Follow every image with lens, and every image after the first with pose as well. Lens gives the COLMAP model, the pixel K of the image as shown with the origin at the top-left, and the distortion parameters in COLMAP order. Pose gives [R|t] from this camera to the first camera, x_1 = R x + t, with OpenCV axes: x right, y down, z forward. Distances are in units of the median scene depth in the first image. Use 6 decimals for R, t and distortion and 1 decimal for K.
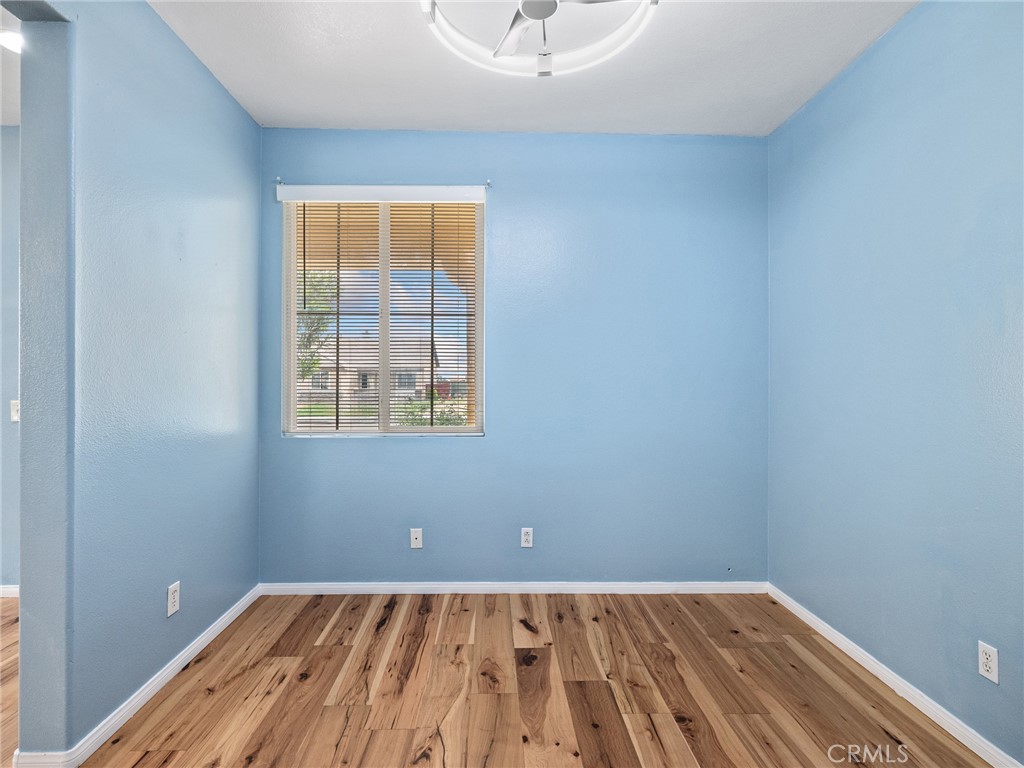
lens RADIAL K [[518.0, 0, 505.6], [0, 518.0, 386.1], [0, 0, 1]] dist [0.000705, -0.000912]
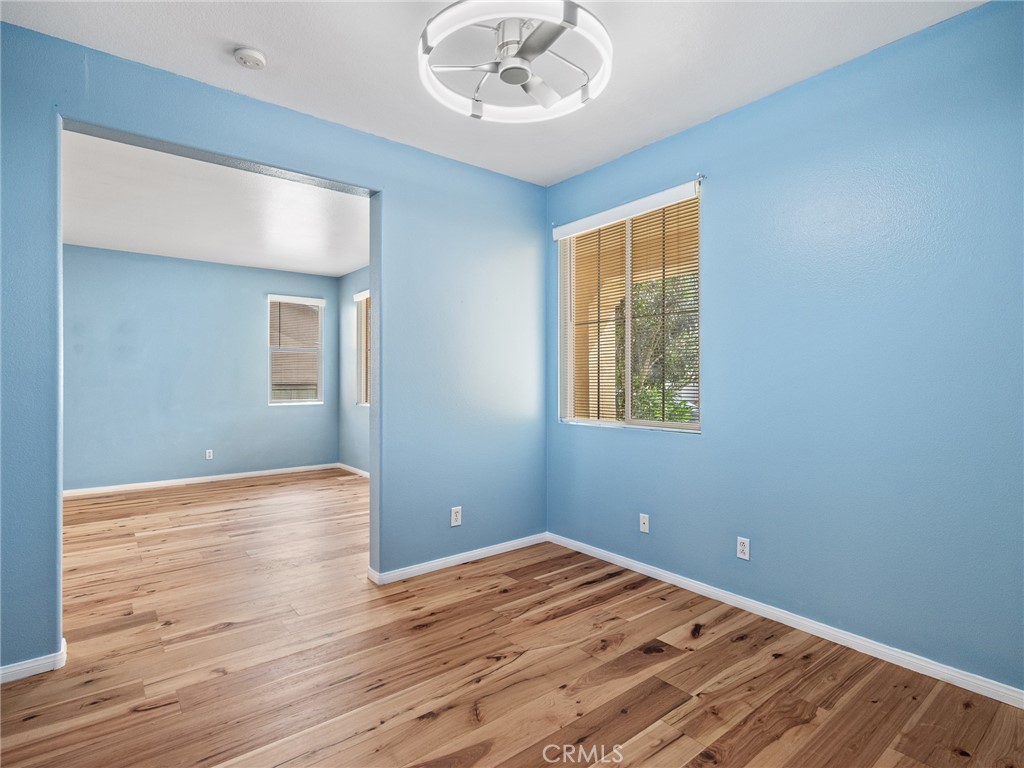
lens RADIAL K [[522.9, 0, 509.3], [0, 522.9, 383.1], [0, 0, 1]] dist [-0.001528, -0.000551]
pose [[0.607563, 0.001686, -0.794270, 0.580511], [0.003351, 0.999983, 0.004686, -0.006796], [0.794265, -0.005509, 0.607547, 0.121985]]
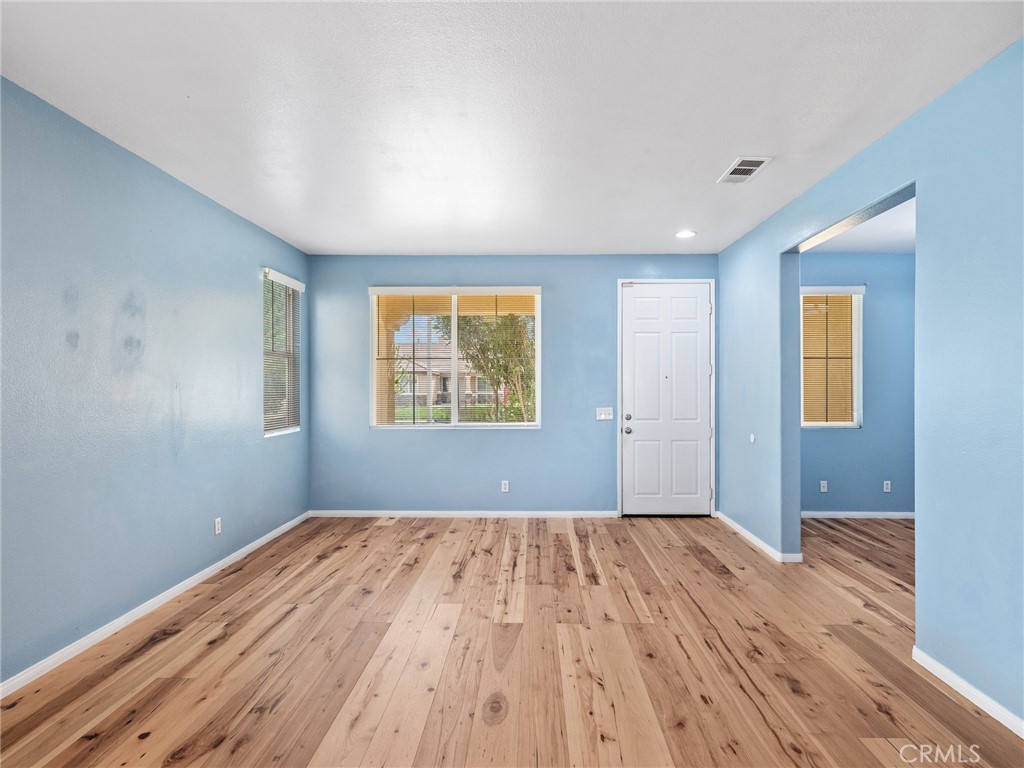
lens RADIAL K [[518.0, 0, 555.9], [0, 518.0, 386.2], [0, 0, 1]] dist [0.000705, -0.000912]
pose [[0.999523, -0.001965, -0.030819, -1.136195], [0.001845, 0.999991, -0.003920, -0.047374], [0.030827, 0.003862, 0.999517, -0.876673]]
